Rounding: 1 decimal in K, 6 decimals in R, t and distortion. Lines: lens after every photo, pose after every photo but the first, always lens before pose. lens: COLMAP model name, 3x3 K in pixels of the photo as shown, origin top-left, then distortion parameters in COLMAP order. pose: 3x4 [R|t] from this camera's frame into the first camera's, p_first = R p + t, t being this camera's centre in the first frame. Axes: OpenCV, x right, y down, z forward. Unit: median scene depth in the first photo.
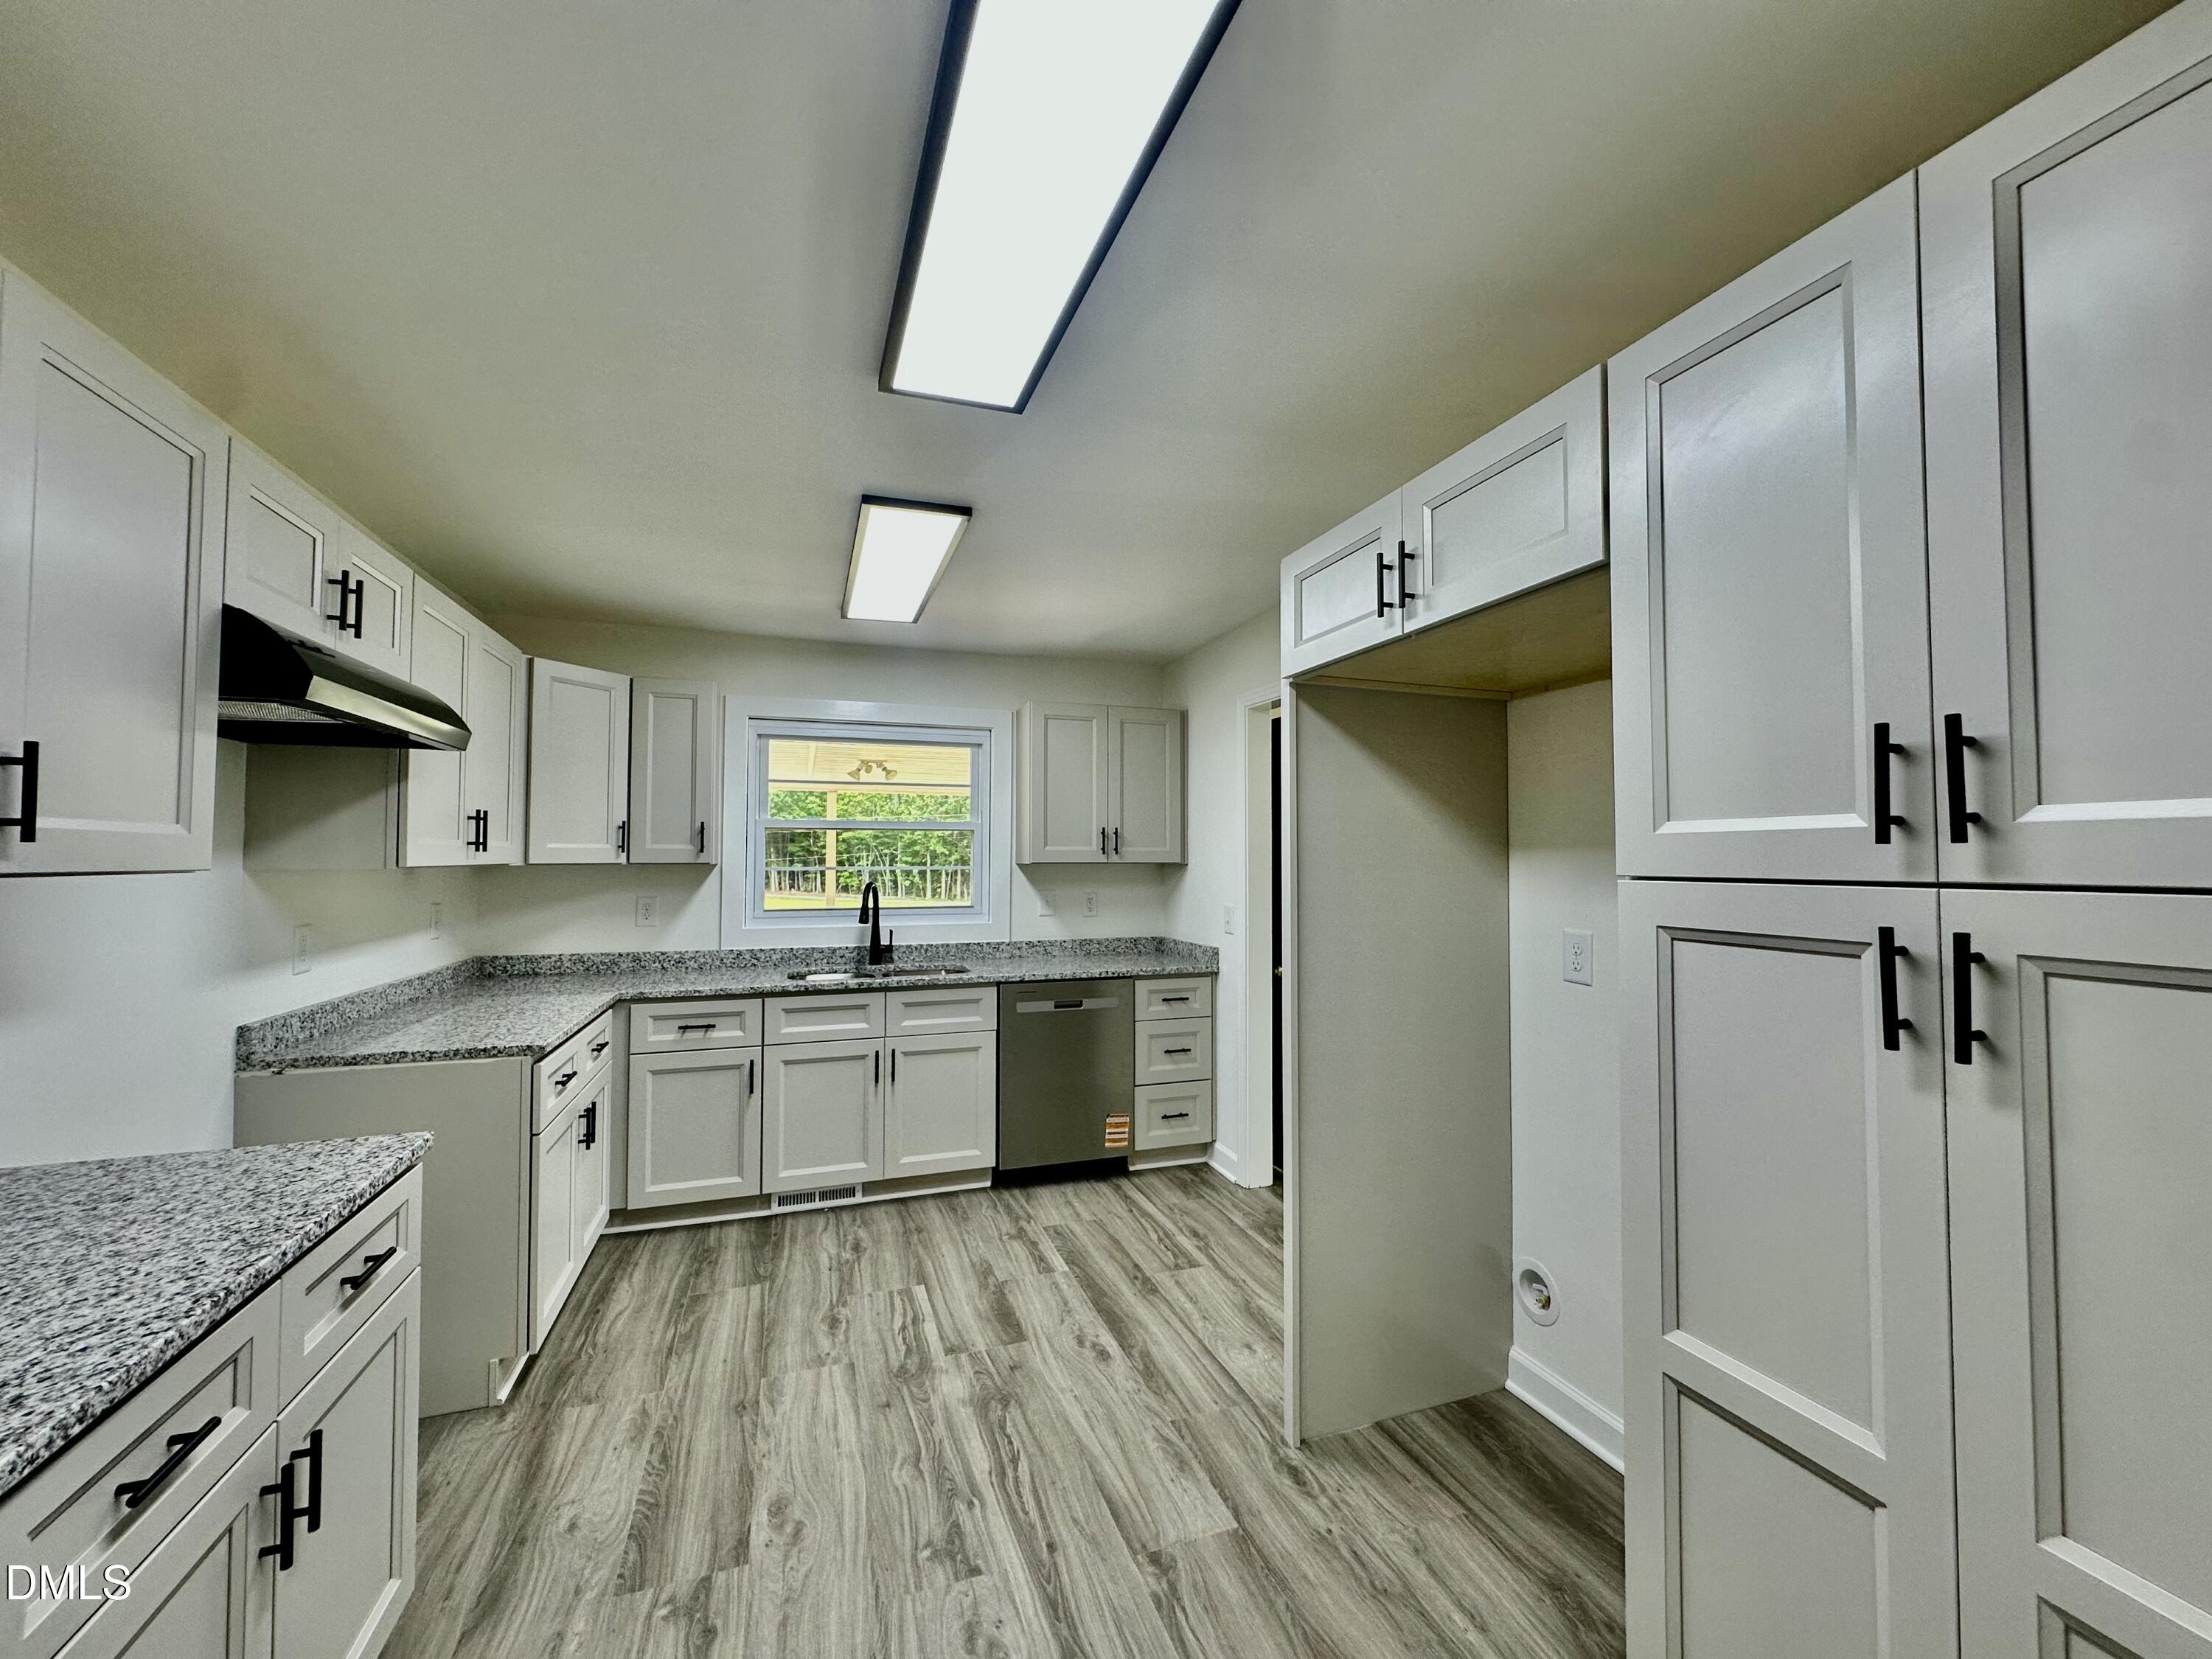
lens RADIAL K [[883.7, 0, 1100.8], [0, 883.7, 830.8], [0, 0, 1]] dist [-0.004307, -0.000015]
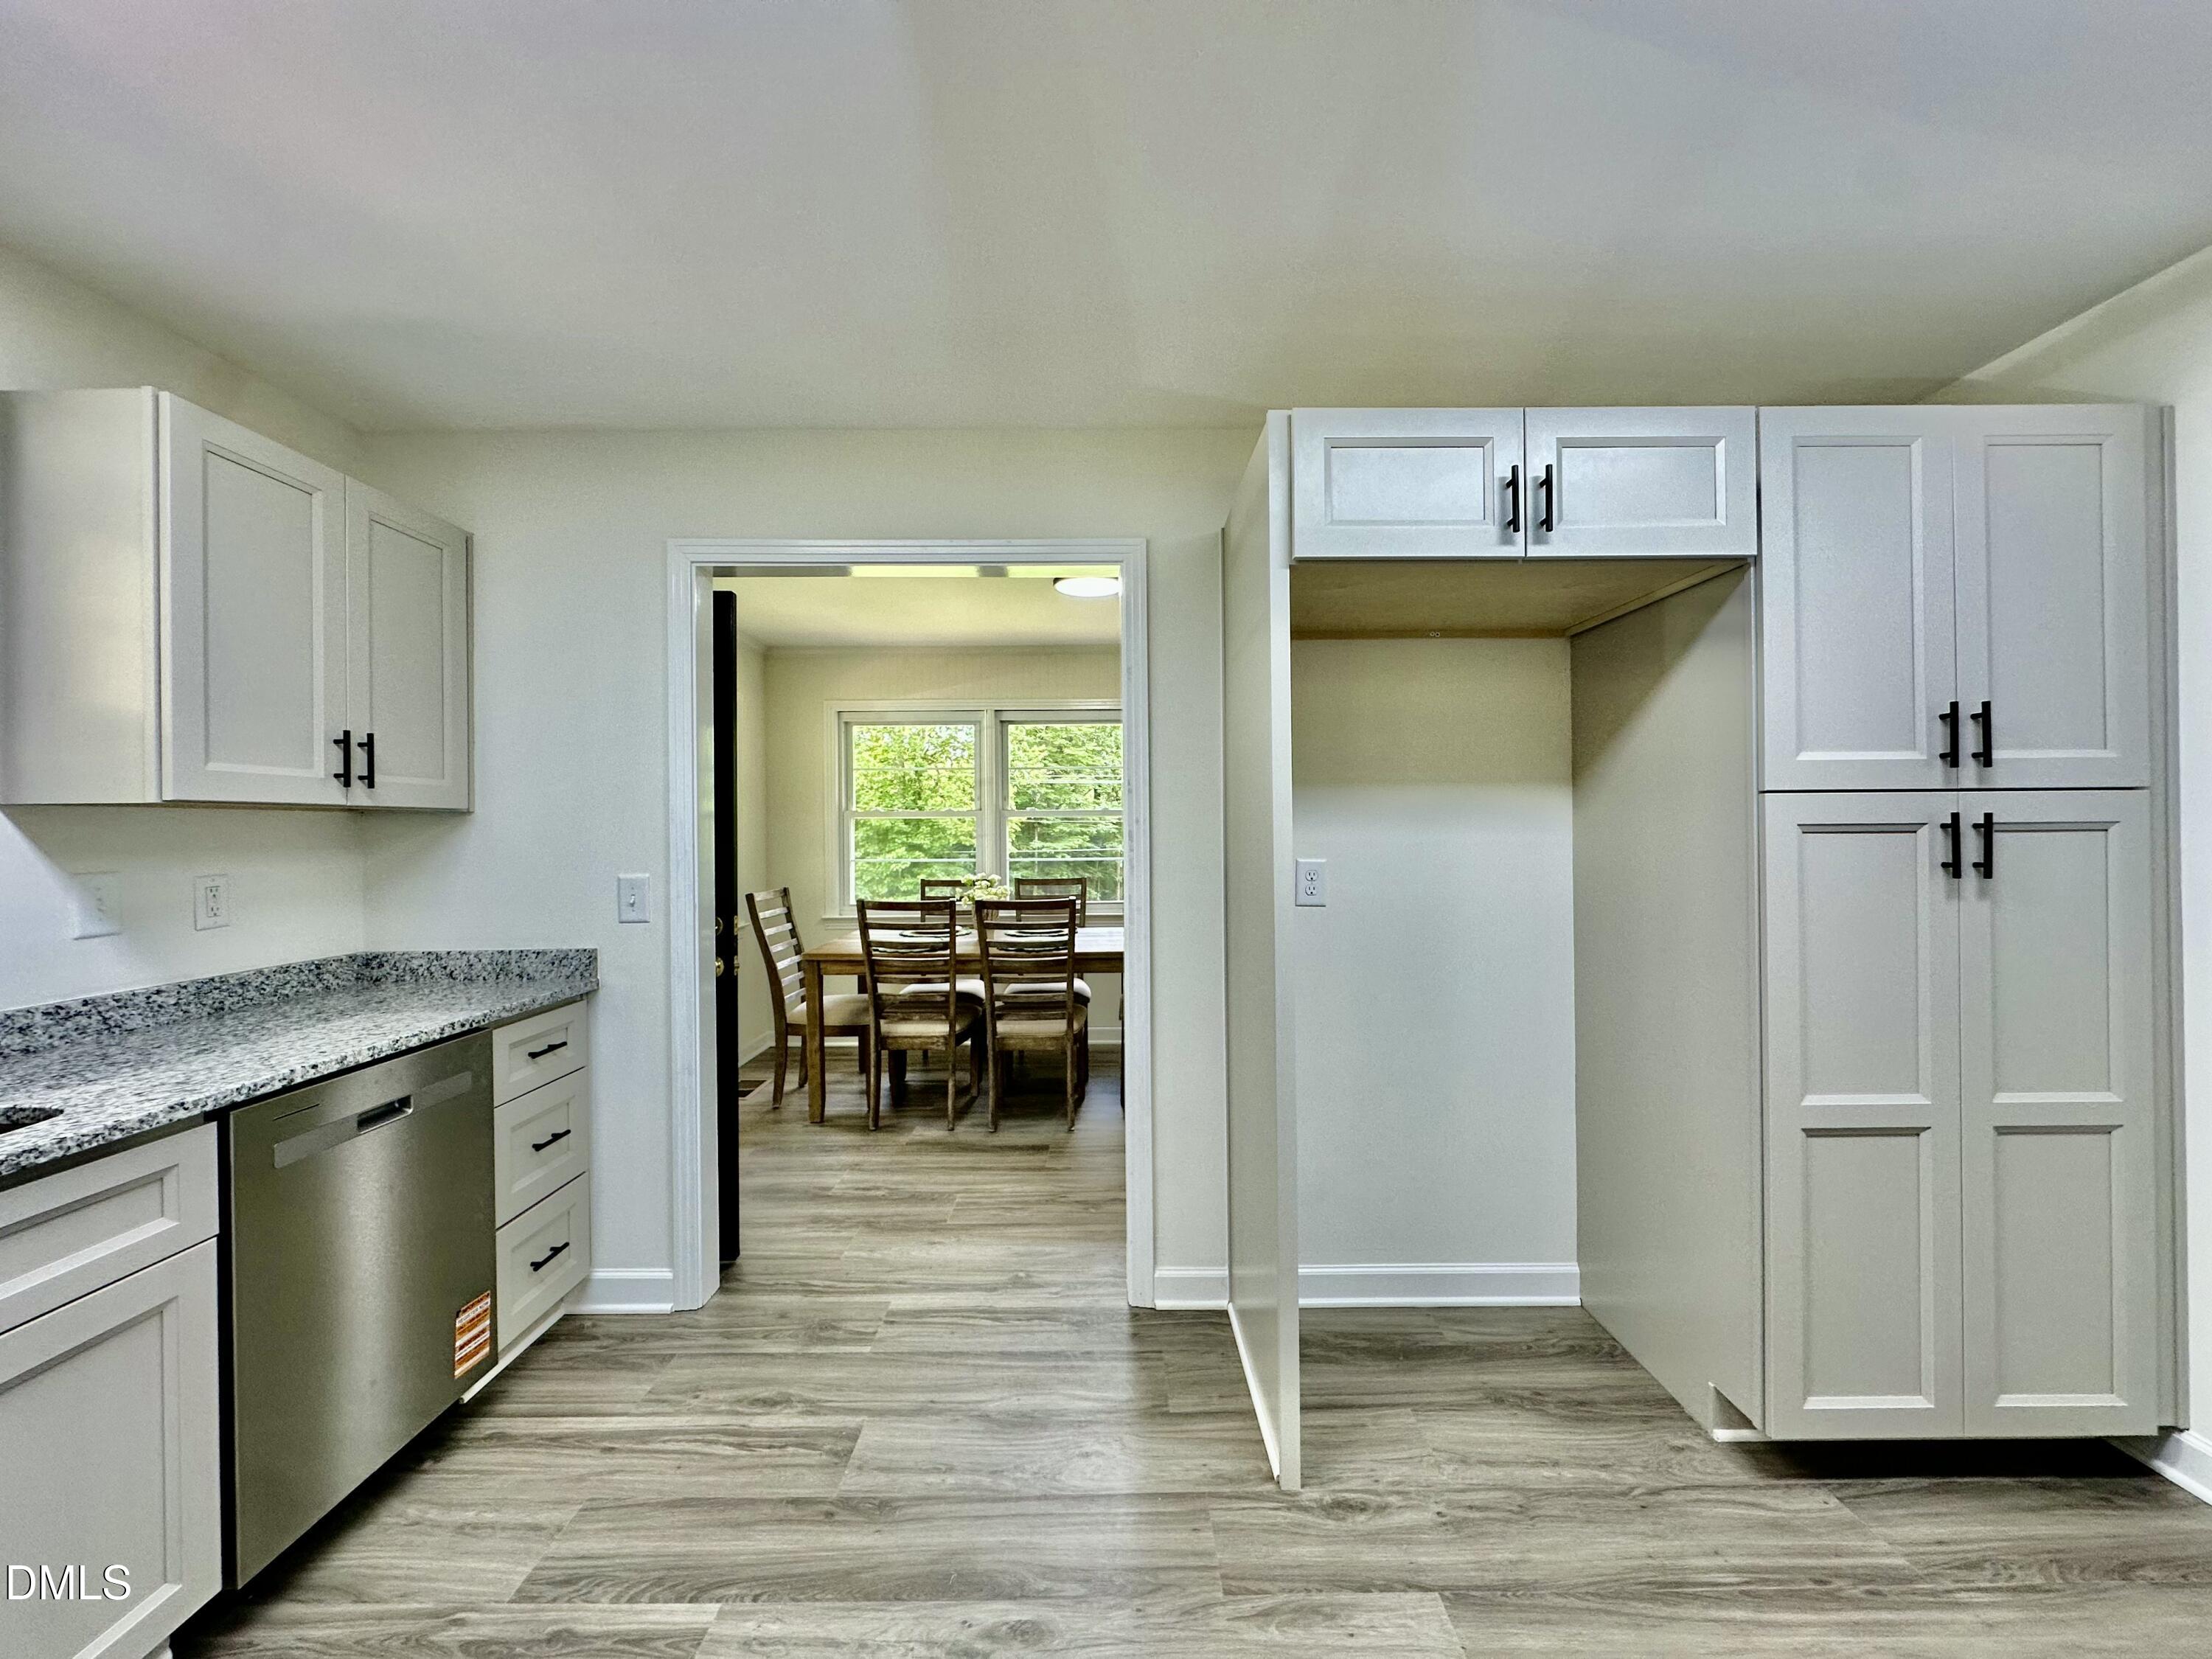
lens RADIAL K [[883.7, 0, 1102.7], [0, 883.7, 827.8], [0, 0, 1]] dist [-0.004307, -0.000015]
pose [[0.316906, -0.004165, 0.948448, -0.415287], [-0.020707, 0.999722, 0.011309, 0.045687], [-0.948231, -0.023223, 0.316731, 0.614231]]
